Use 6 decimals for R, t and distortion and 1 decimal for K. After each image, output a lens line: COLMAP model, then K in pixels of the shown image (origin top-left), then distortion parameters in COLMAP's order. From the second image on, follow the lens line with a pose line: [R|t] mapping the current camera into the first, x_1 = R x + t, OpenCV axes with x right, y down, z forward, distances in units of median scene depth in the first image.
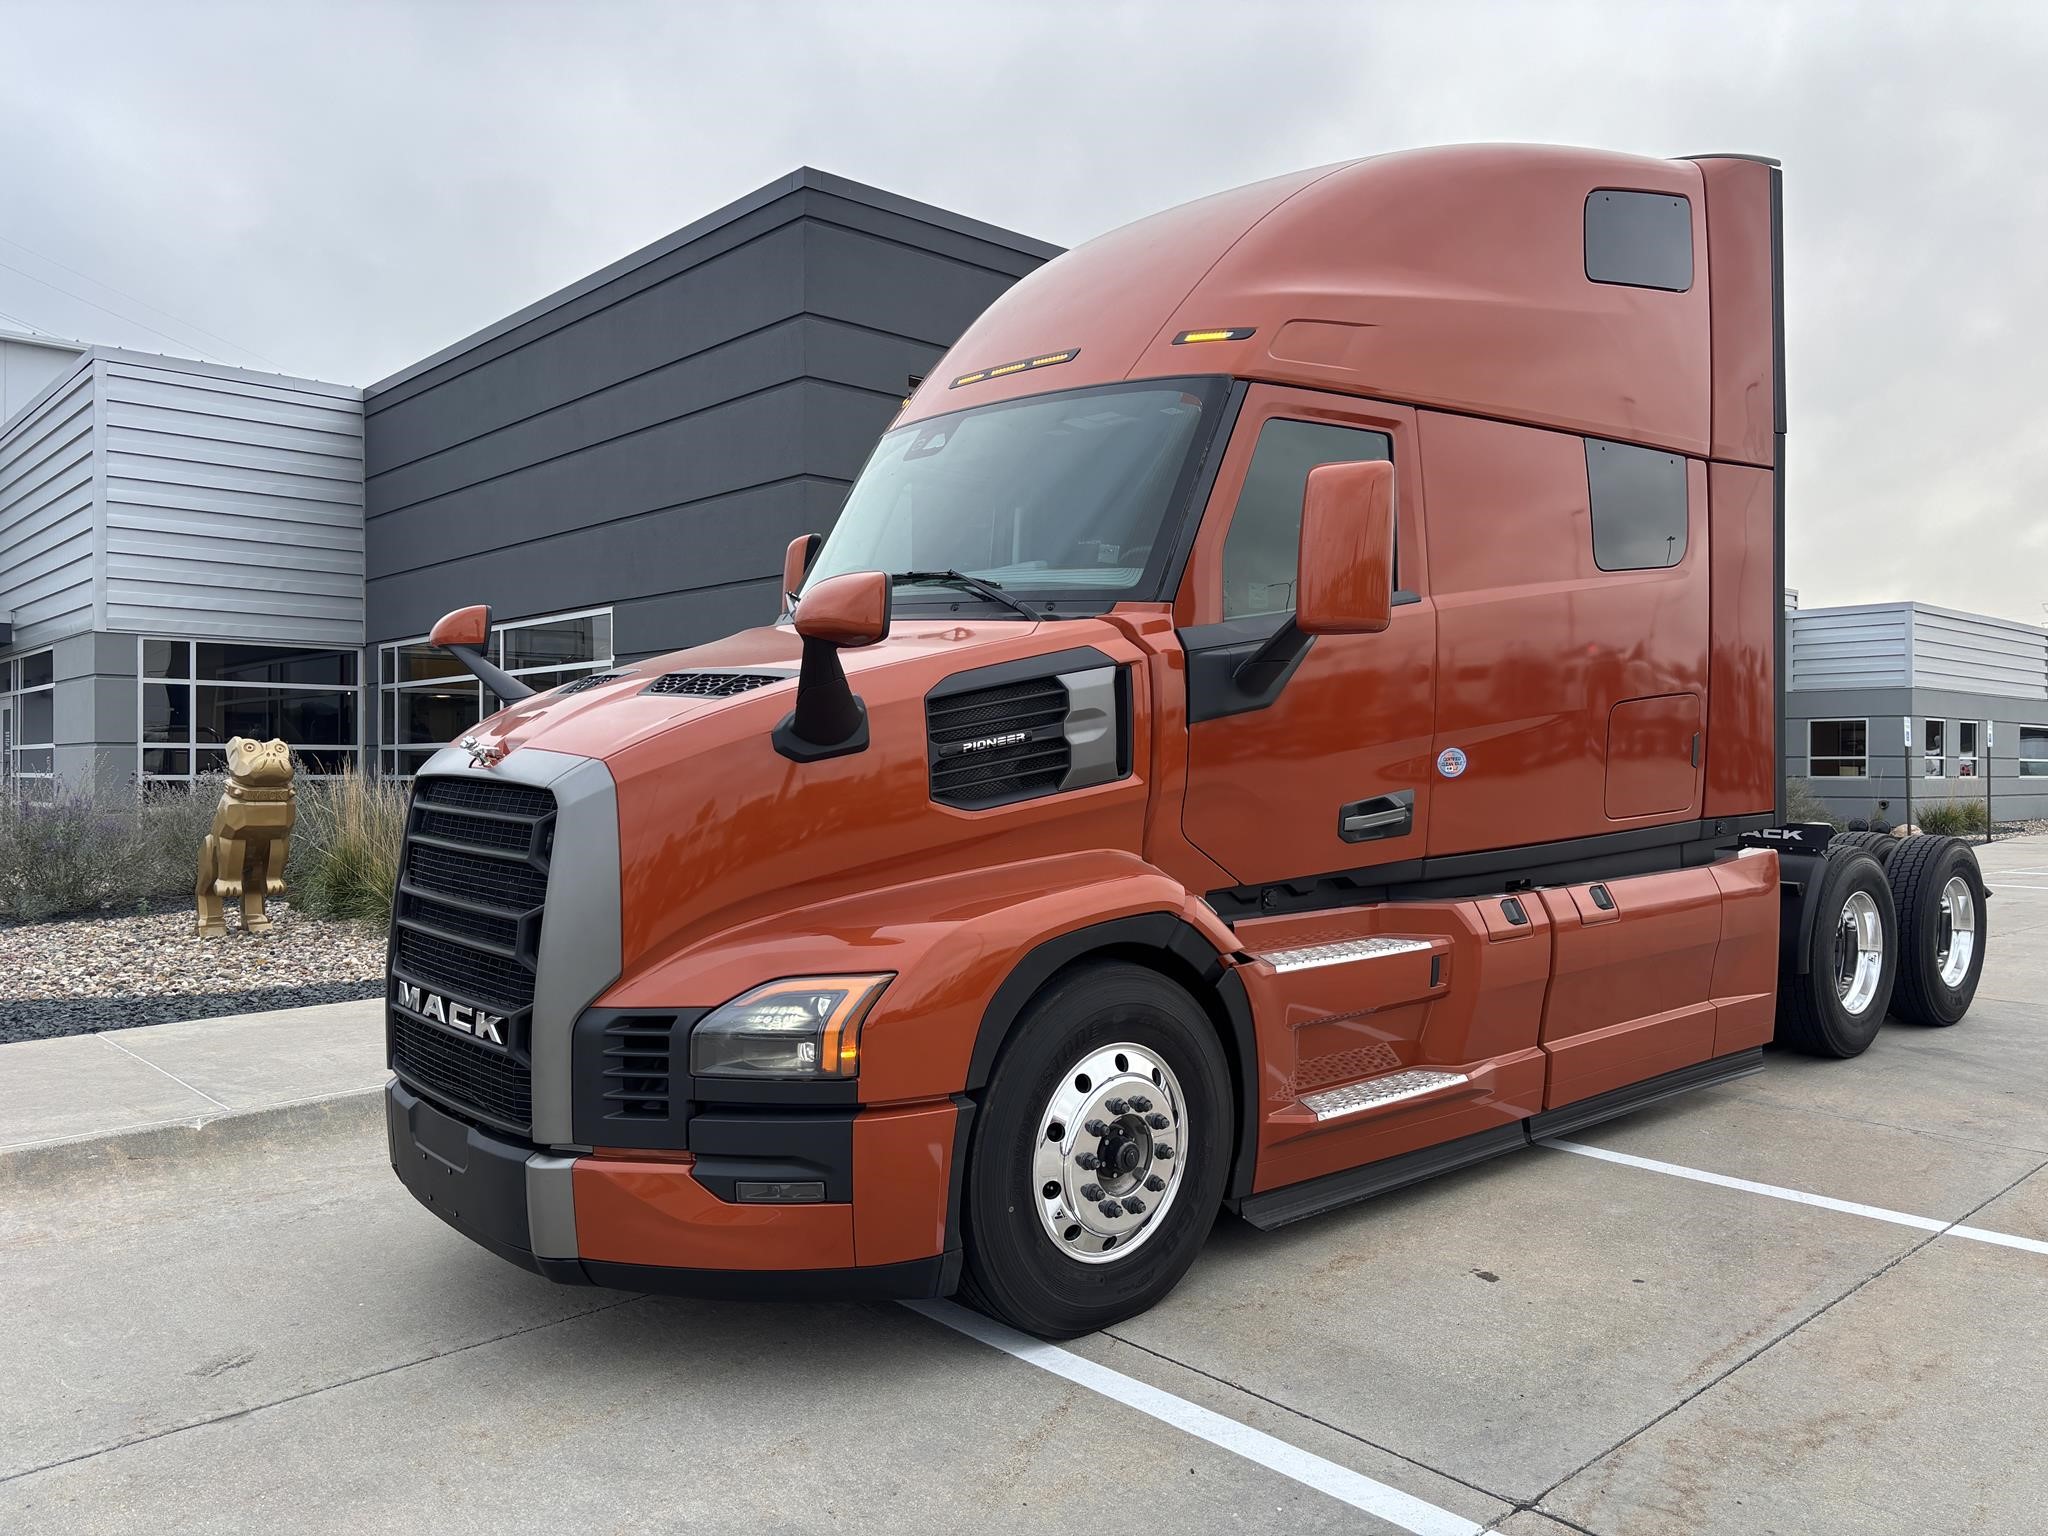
lens RADIAL K [[1625.4, 0, 1024.0], [0, 1625.4, 768.0], [0, 0, 1]] dist [0.009117, -0.002895]
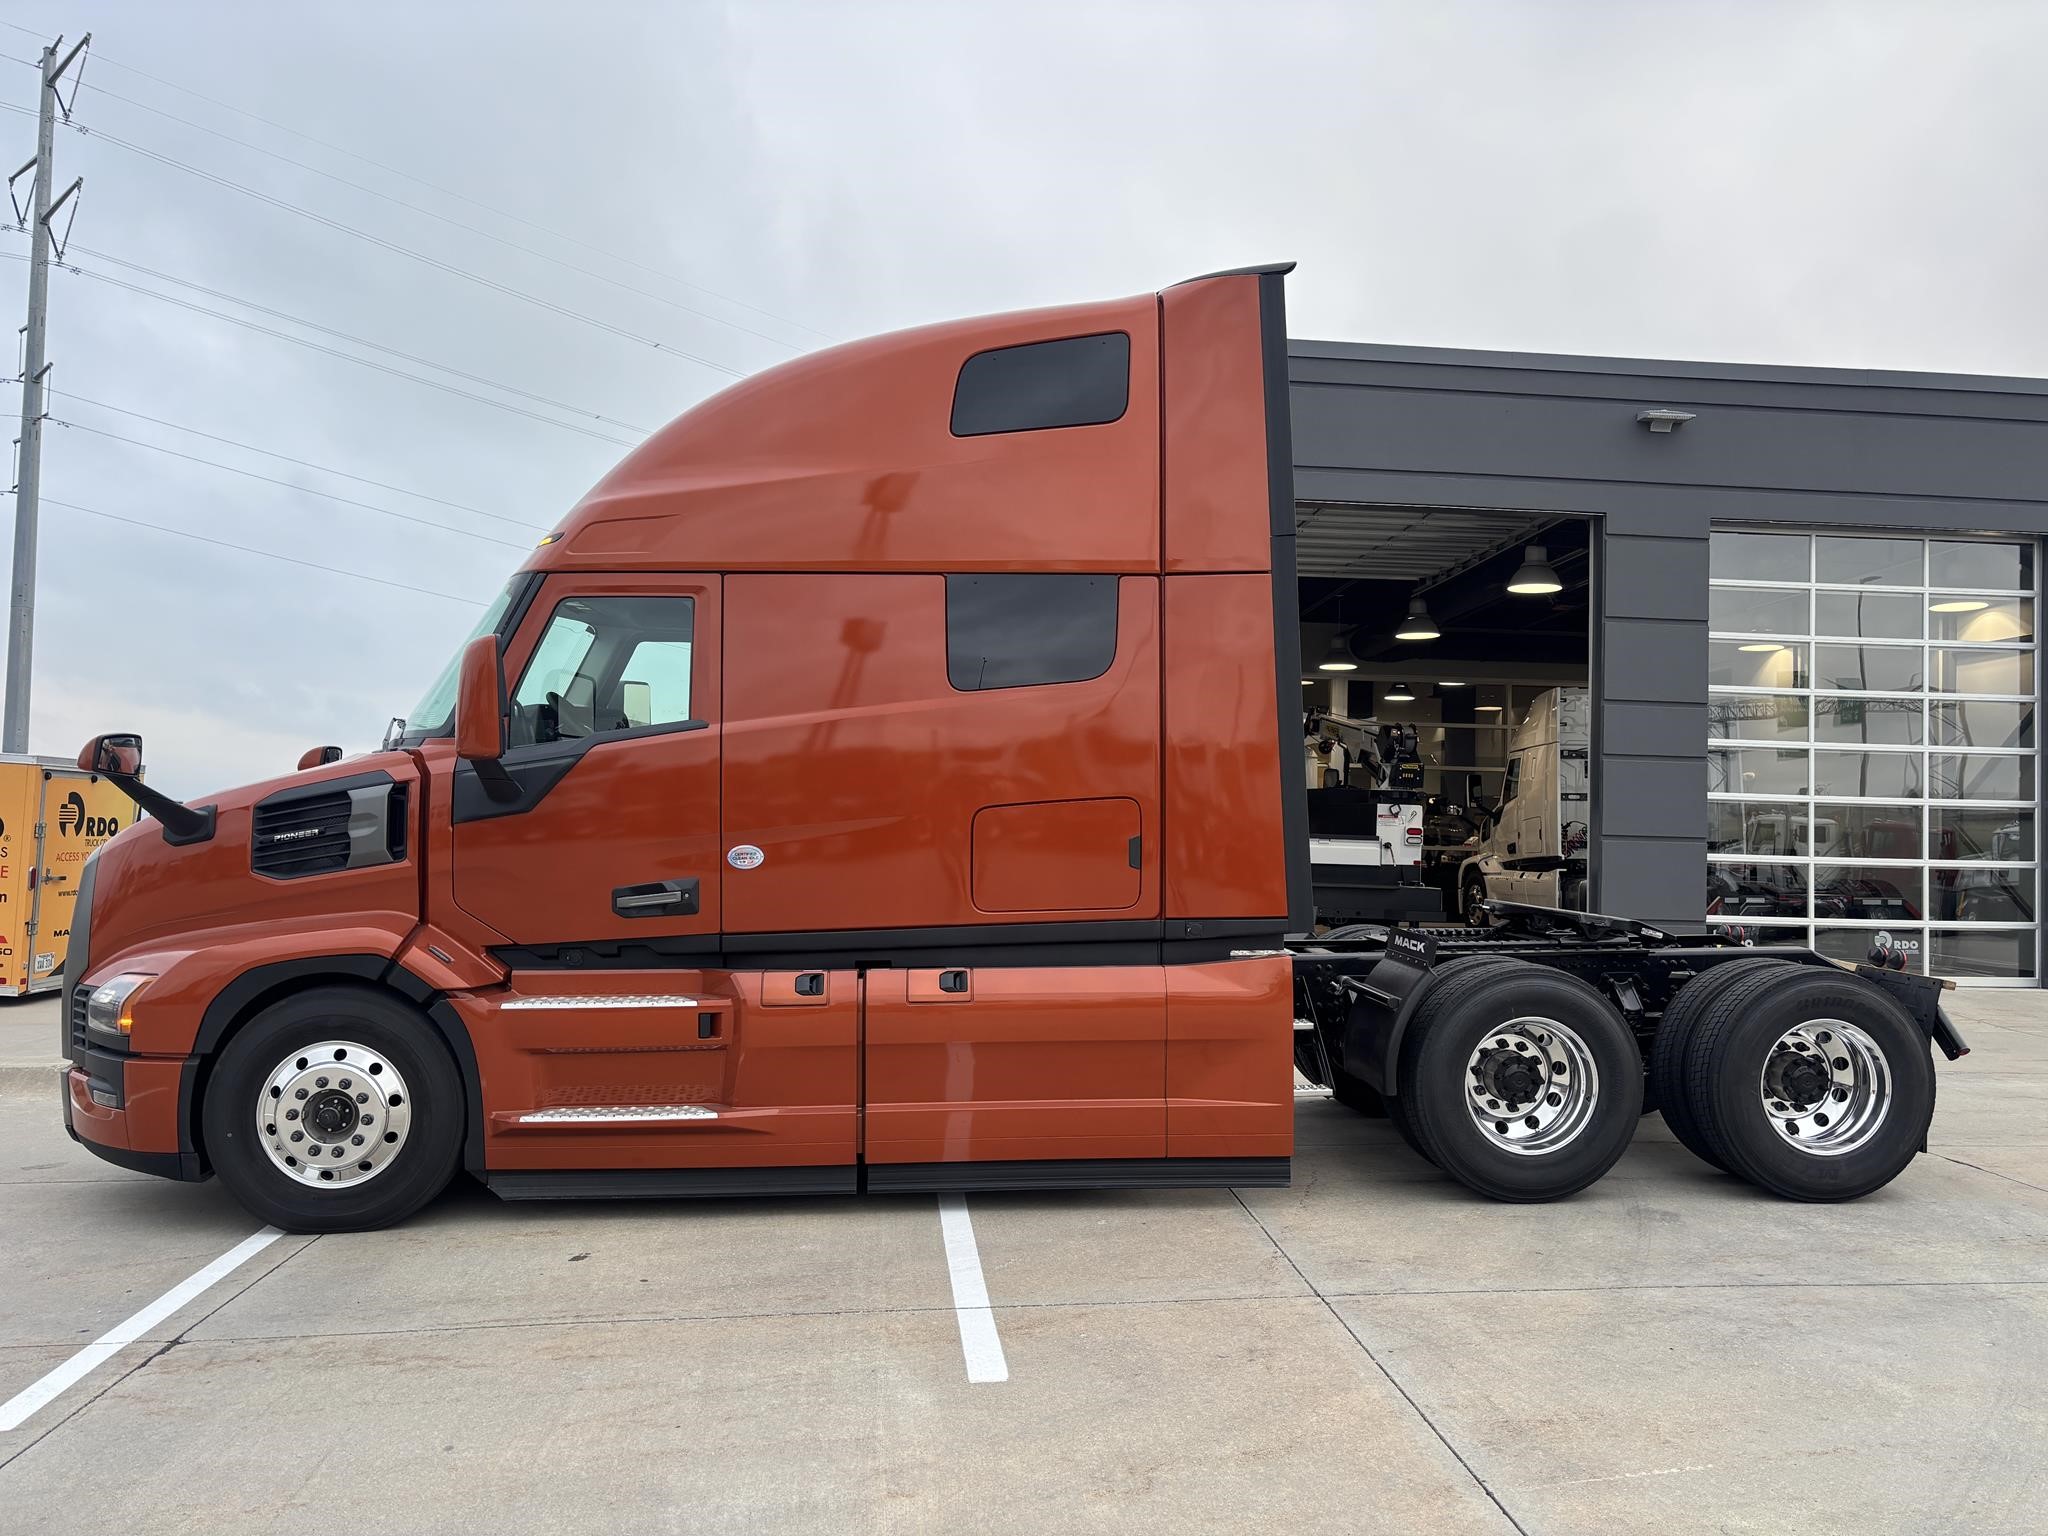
lens RADIAL K [[1625.4, 0, 1024.0], [0, 1625.4, 768.0], [0, 0, 1]] dist [0.009117, -0.002895]
pose [[0.799503, 0.000918, -0.600661, 1.401614], [-0.021724, 0.999389, -0.027388, -0.049996], [0.600269, 0.034945, 0.799034, 0.178522]]
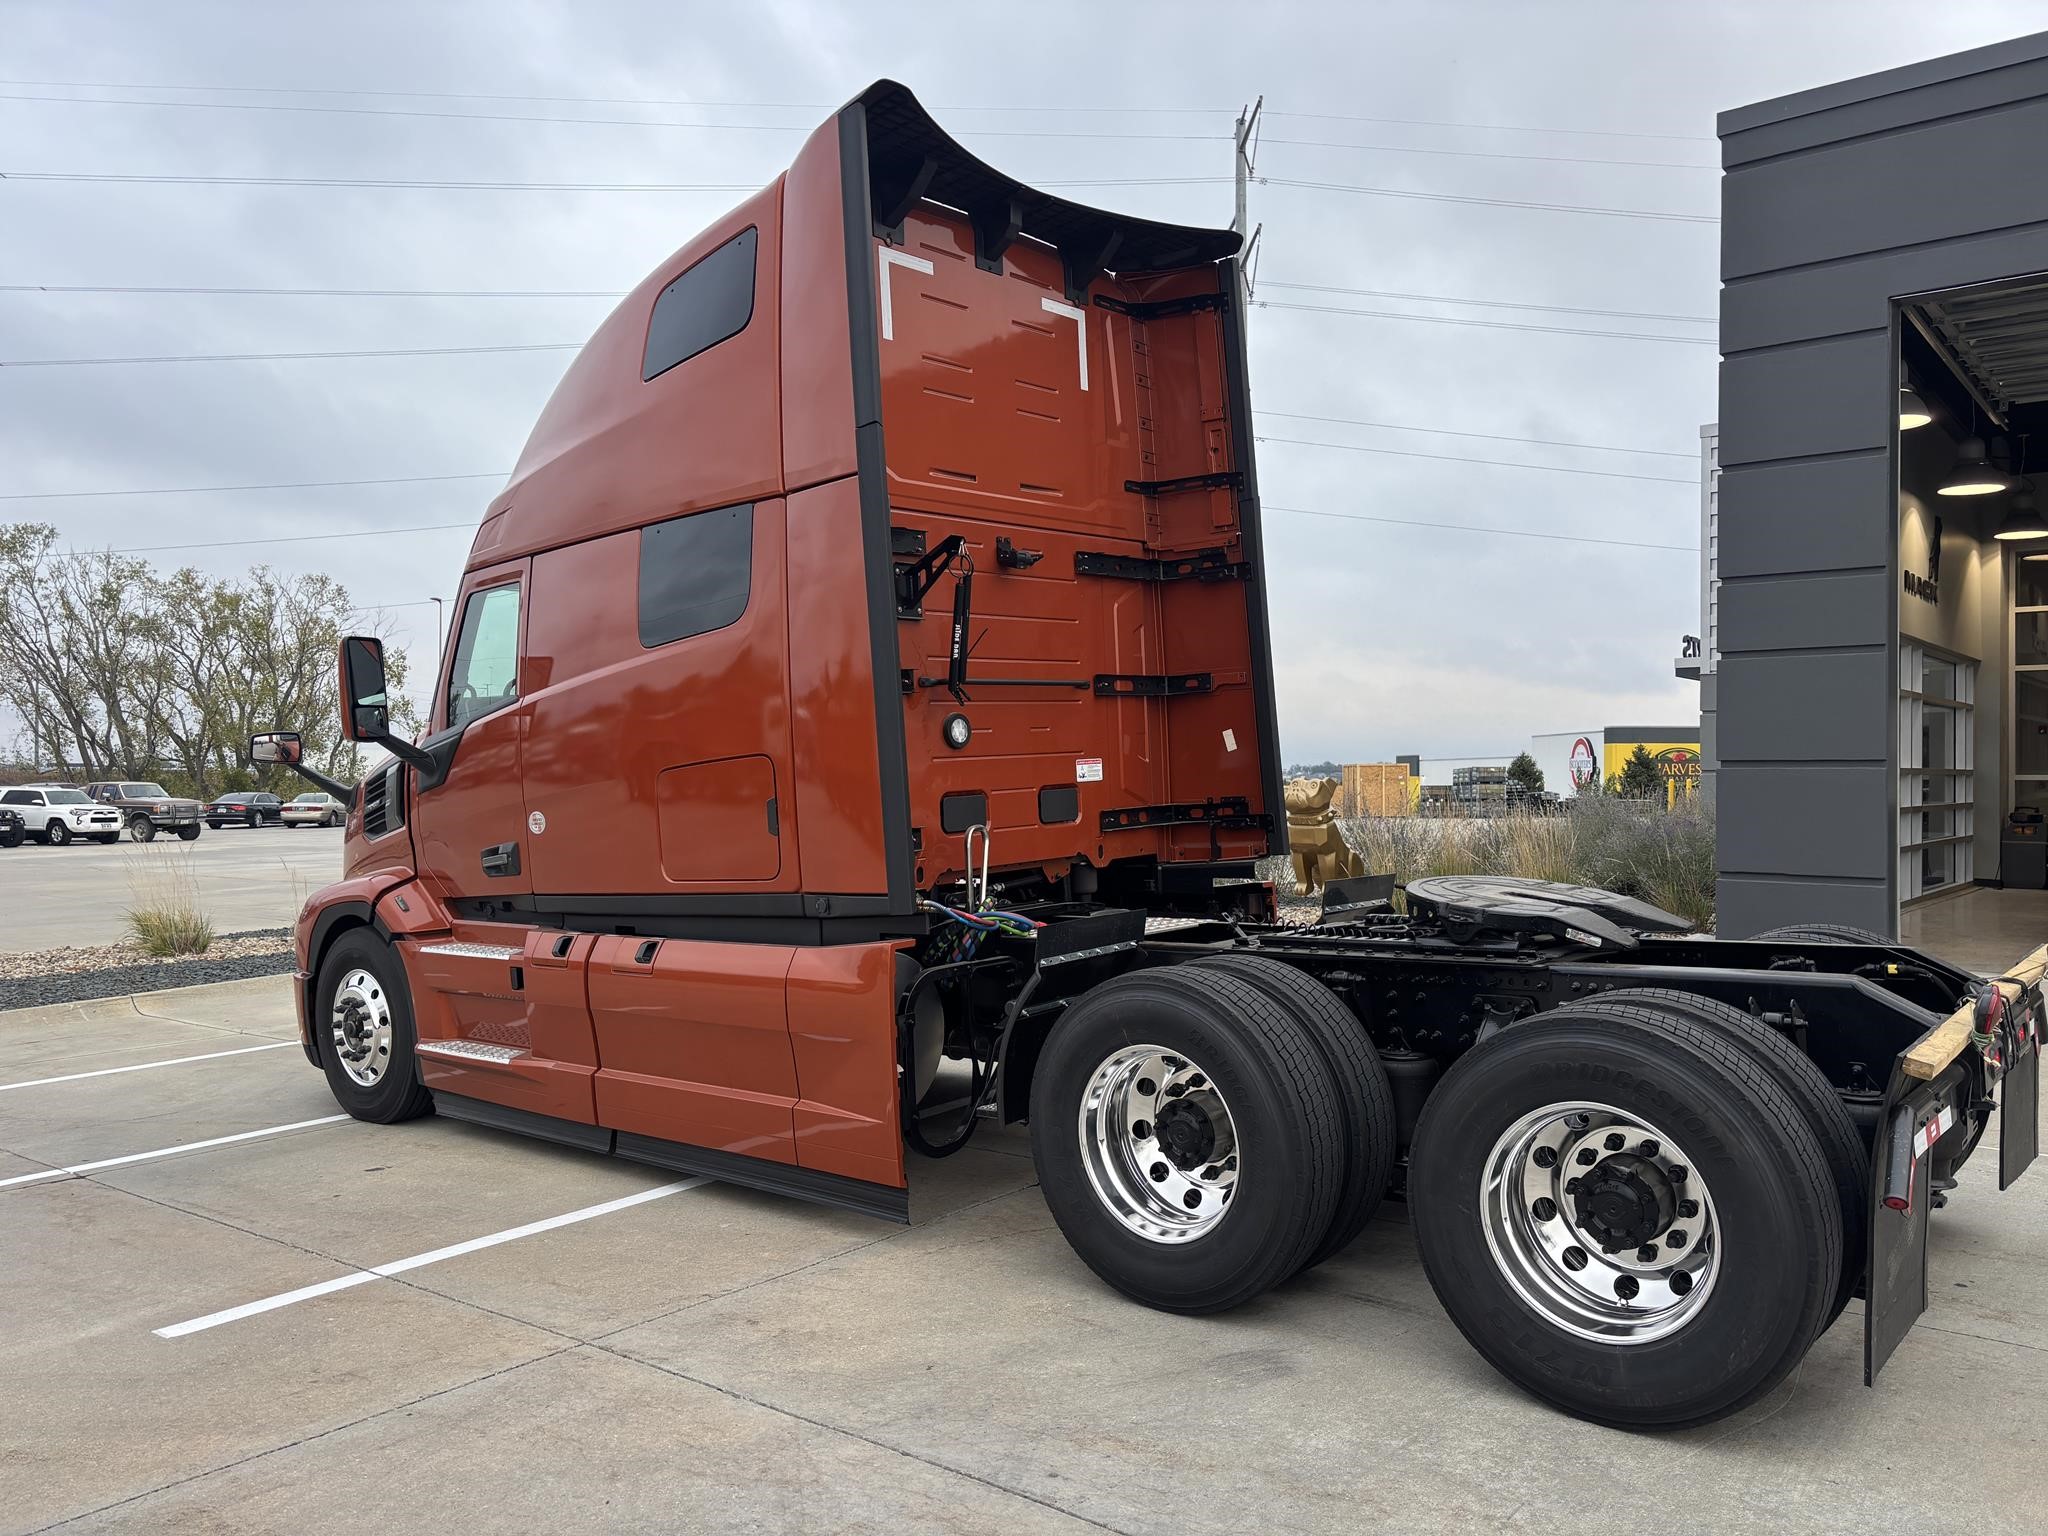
lens RADIAL K [[1594.4, 0, 1024.0], [0, 1594.4, 768.0], [0, 0, 1]] dist [-0.024724, -0.003810]
pose [[0.137556, 0.008175, -0.990460, 1.886433], [0.014900, 0.999836, 0.010322, -0.064799], [0.990382, -0.016177, 0.137412, 1.458597]]
